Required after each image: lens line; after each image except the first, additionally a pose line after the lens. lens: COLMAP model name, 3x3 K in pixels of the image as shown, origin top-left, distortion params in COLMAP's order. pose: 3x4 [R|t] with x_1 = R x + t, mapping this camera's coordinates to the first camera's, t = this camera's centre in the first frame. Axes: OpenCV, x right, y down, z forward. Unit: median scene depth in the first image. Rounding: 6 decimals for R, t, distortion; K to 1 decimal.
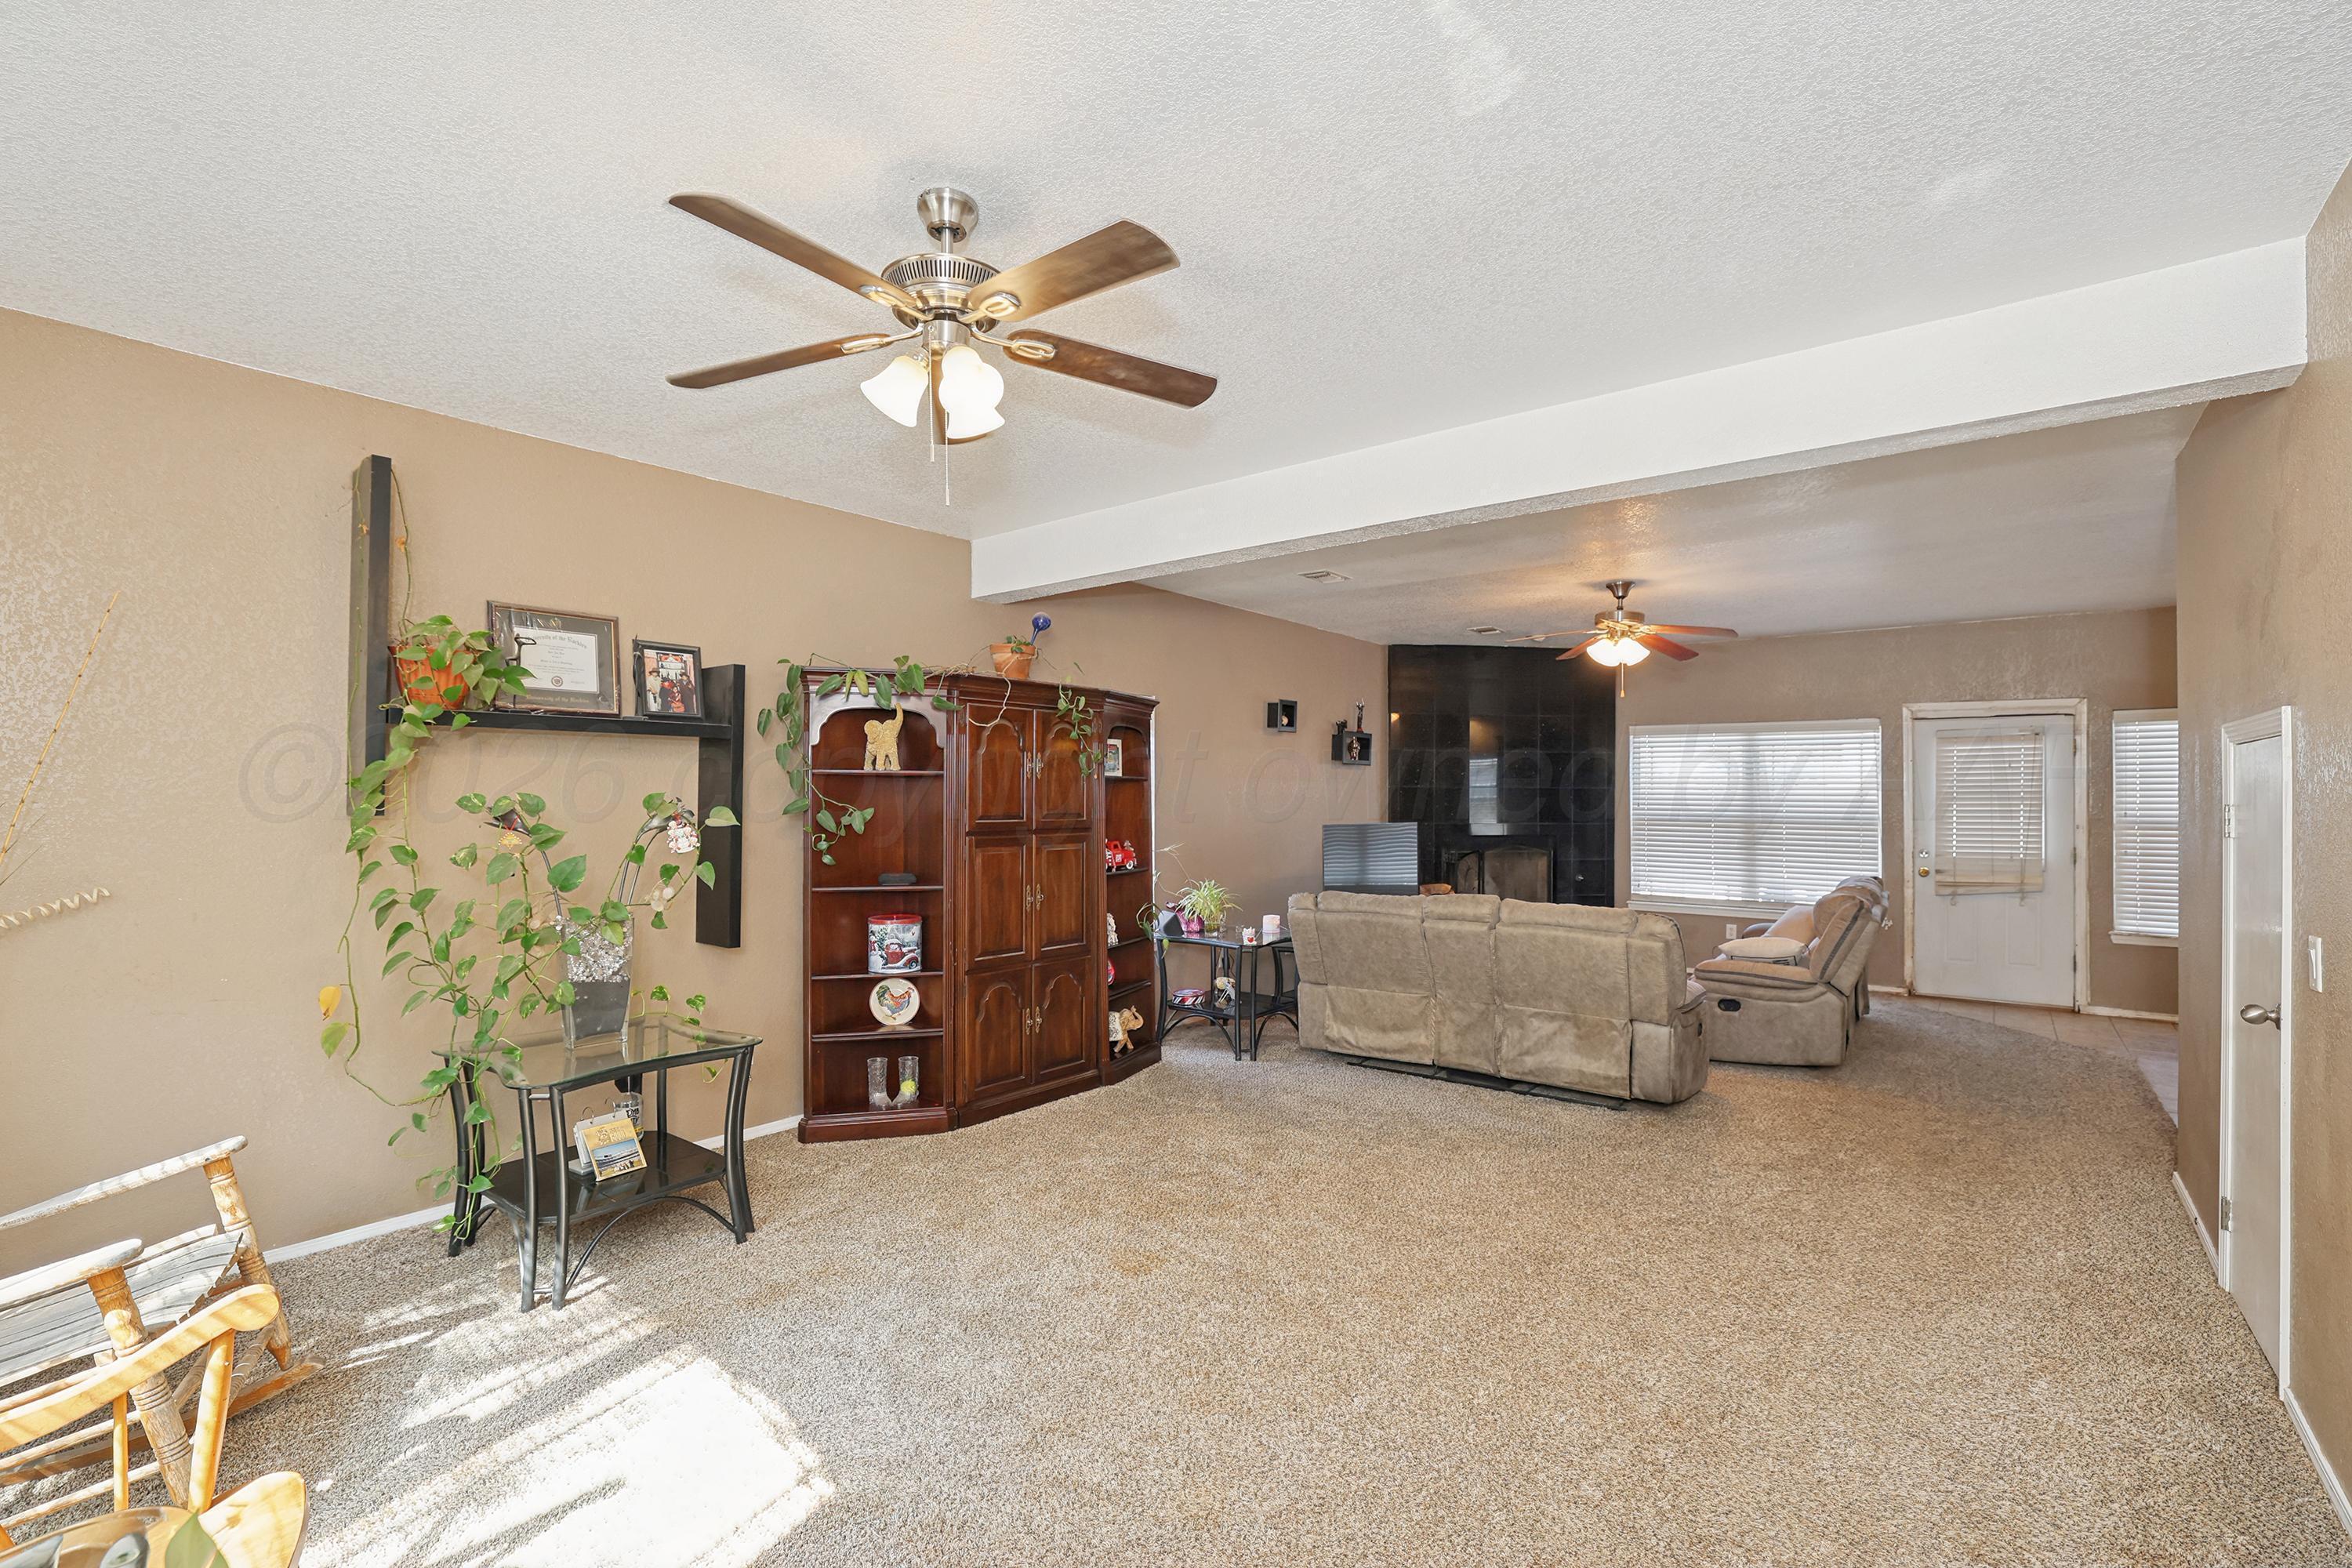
lens RADIAL K [[1030.3, 0, 1152.8], [0, 1030.3, 790.9], [0, 0, 1]] dist [-0.043065, 0.007163]
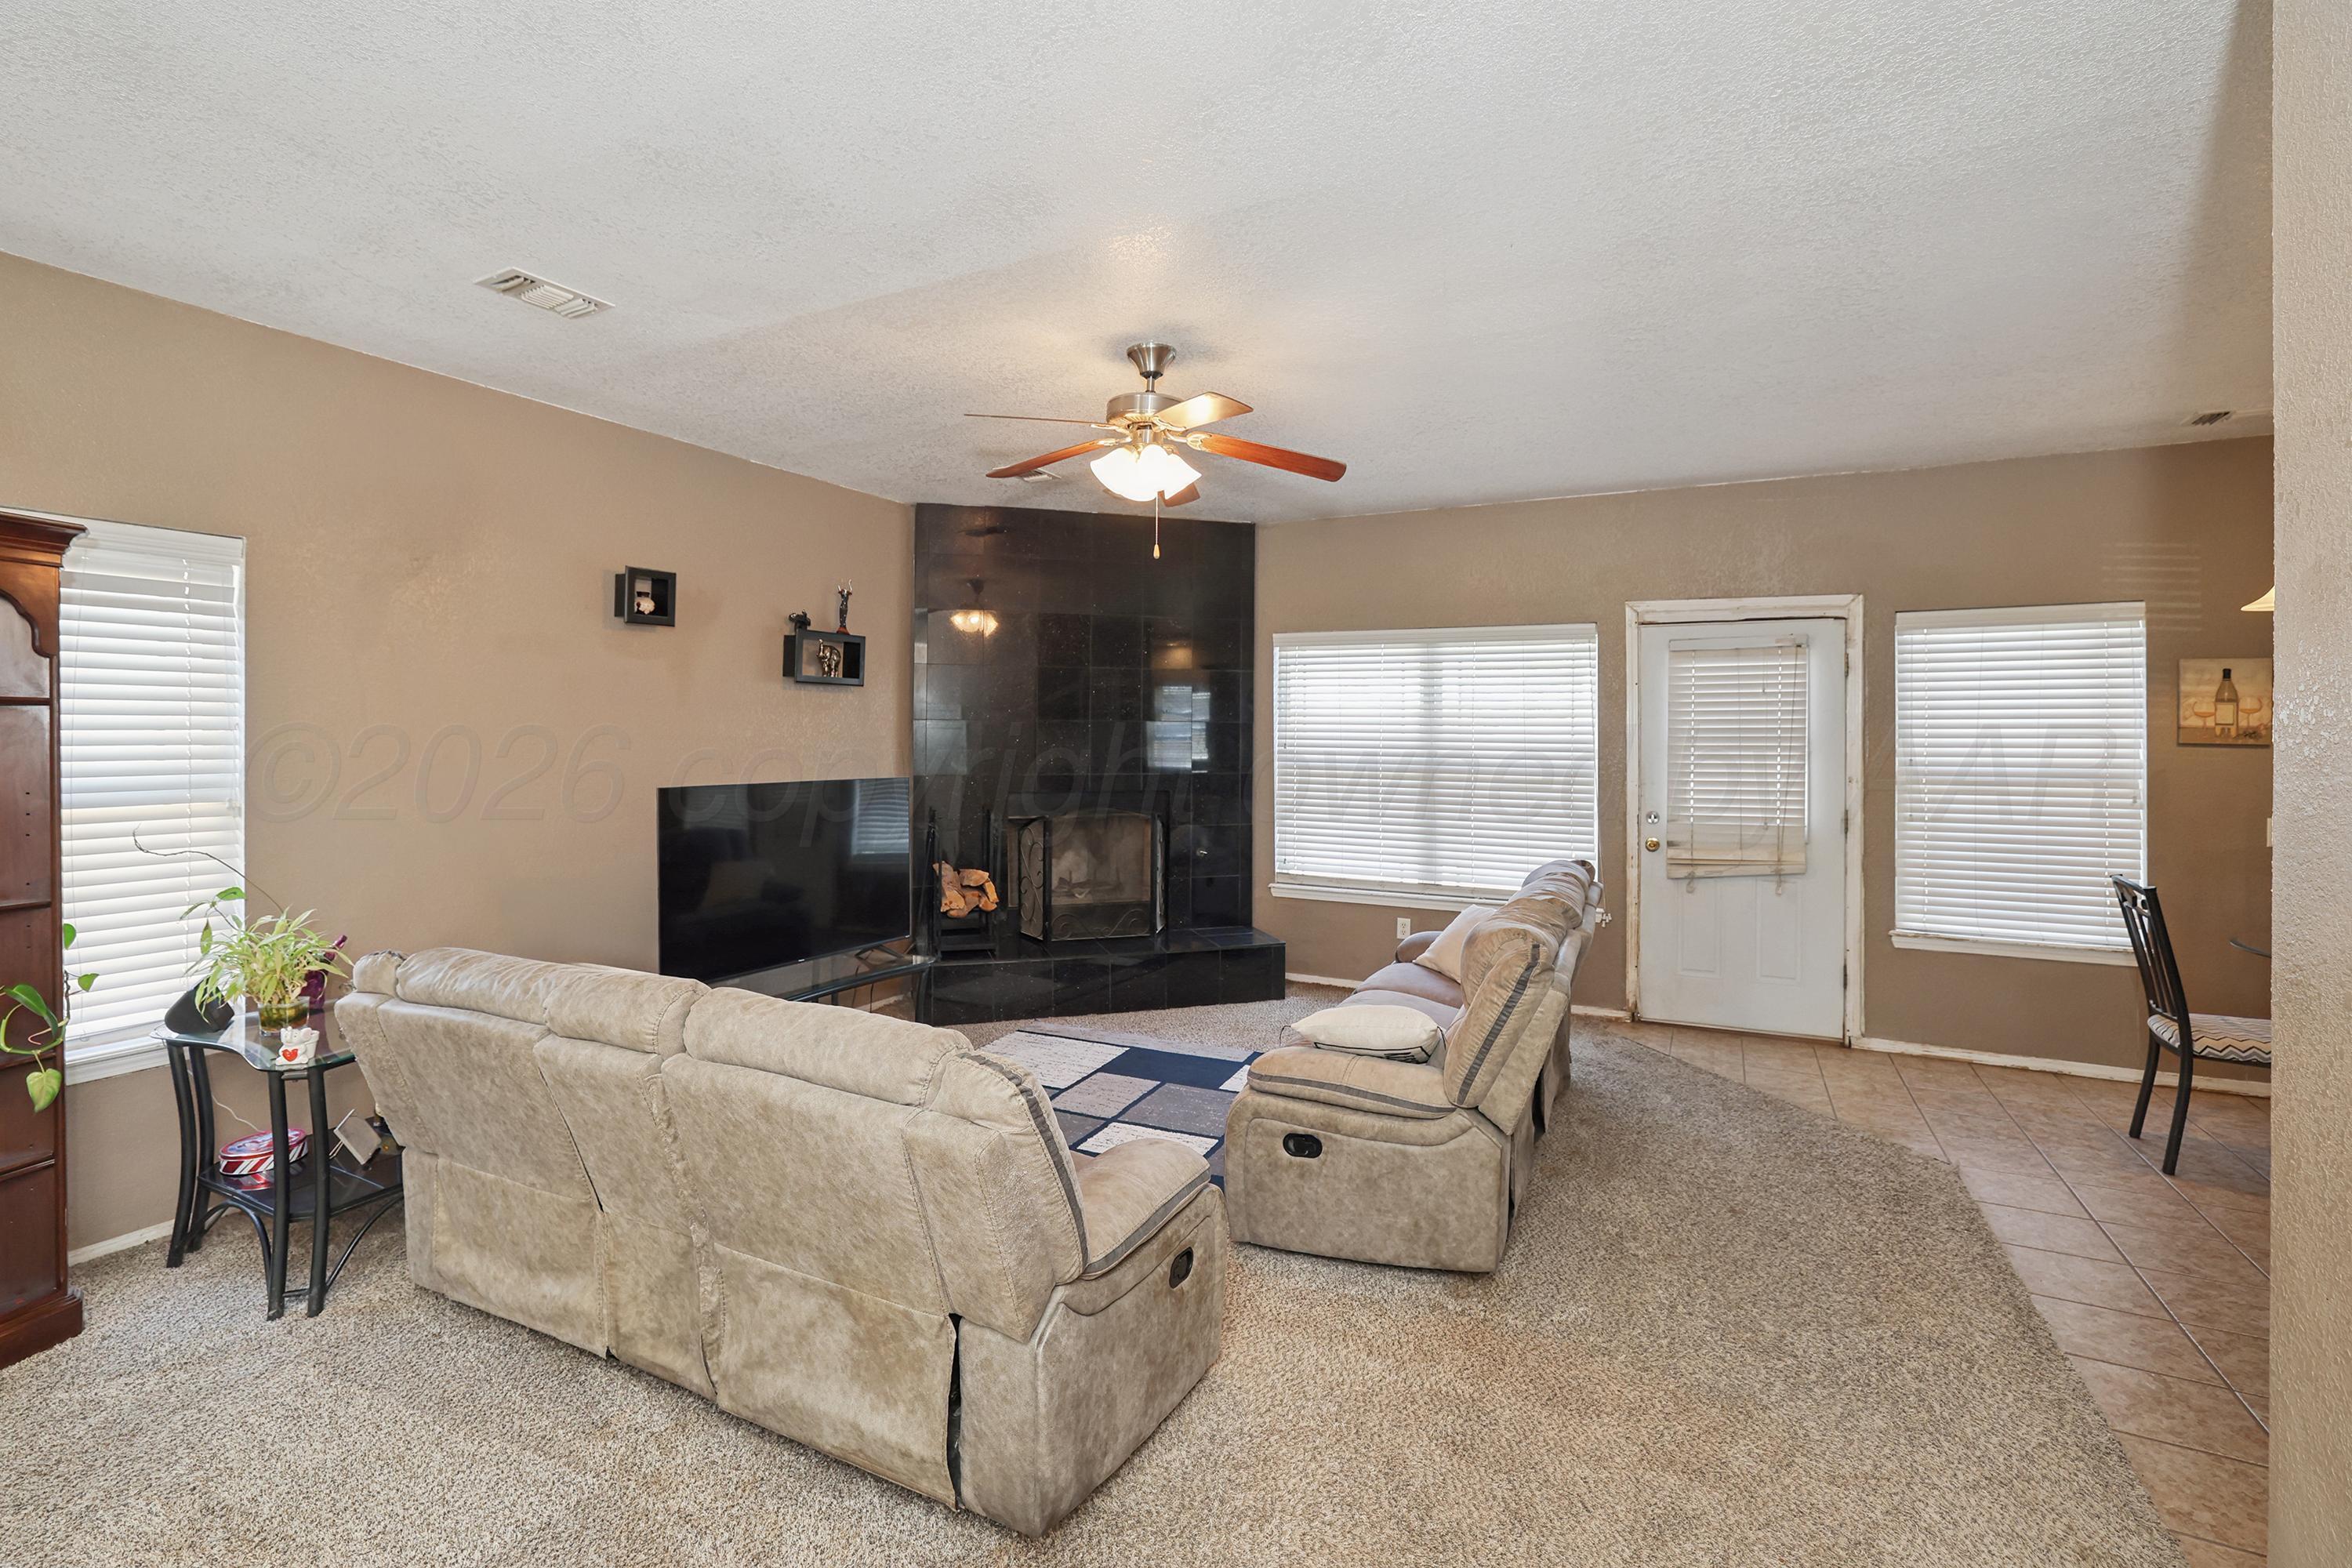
lens RADIAL K [[1030.3, 0, 1177.9], [0, 1030.3, 738.9], [0, 0, 1]] dist [-0.043065, 0.007163]
pose [[0.976895, -0.000823, 0.213717, 0.327376], [-0.000938, 0.999966, 0.008139, 0.002250], [-0.213717, -0.008151, 0.976862, 0.422878]]
